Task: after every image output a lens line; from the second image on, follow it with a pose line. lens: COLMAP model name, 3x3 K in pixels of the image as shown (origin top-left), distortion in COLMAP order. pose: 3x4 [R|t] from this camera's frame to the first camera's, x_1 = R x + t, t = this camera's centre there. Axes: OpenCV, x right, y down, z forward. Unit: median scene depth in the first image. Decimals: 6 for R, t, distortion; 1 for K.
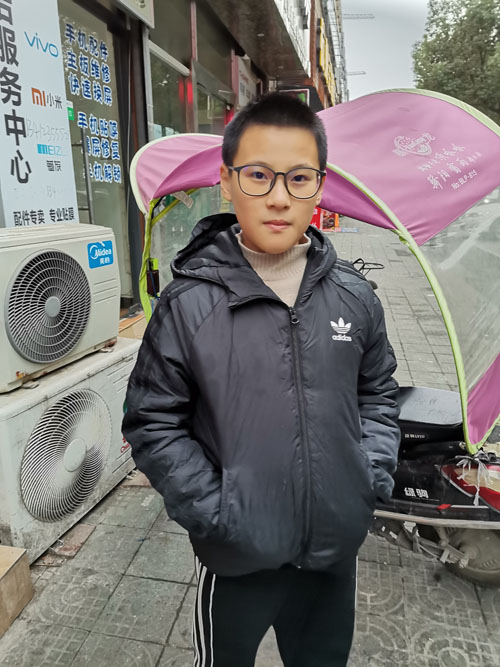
lens RADIAL K [[502.6, 0, 250.0], [0, 502.6, 333.5], [0, 0, 1]] dist [0.103706, -0.121343]
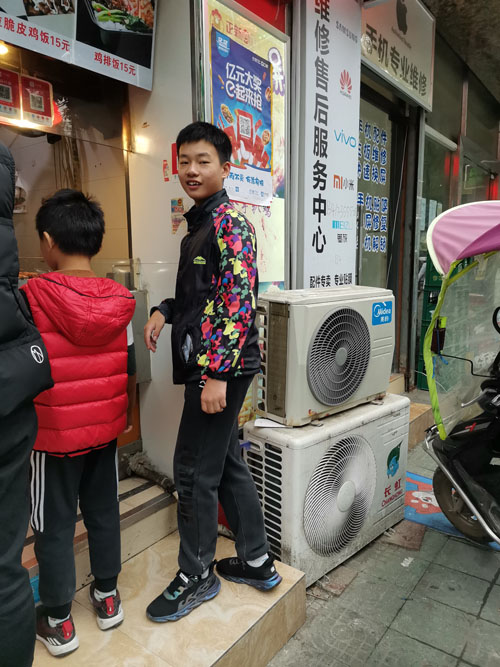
lens RADIAL K [[502.6, 0, 250.0], [0, 502.6, 333.5], [0, 0, 1]] dist [0.103706, -0.121343]
pose [[0.902124, 0.051740, -0.428364, -0.081202], [-0.109083, 0.987882, -0.110406, 0.038274], [0.417461, 0.146327, 0.896836, -0.088760]]
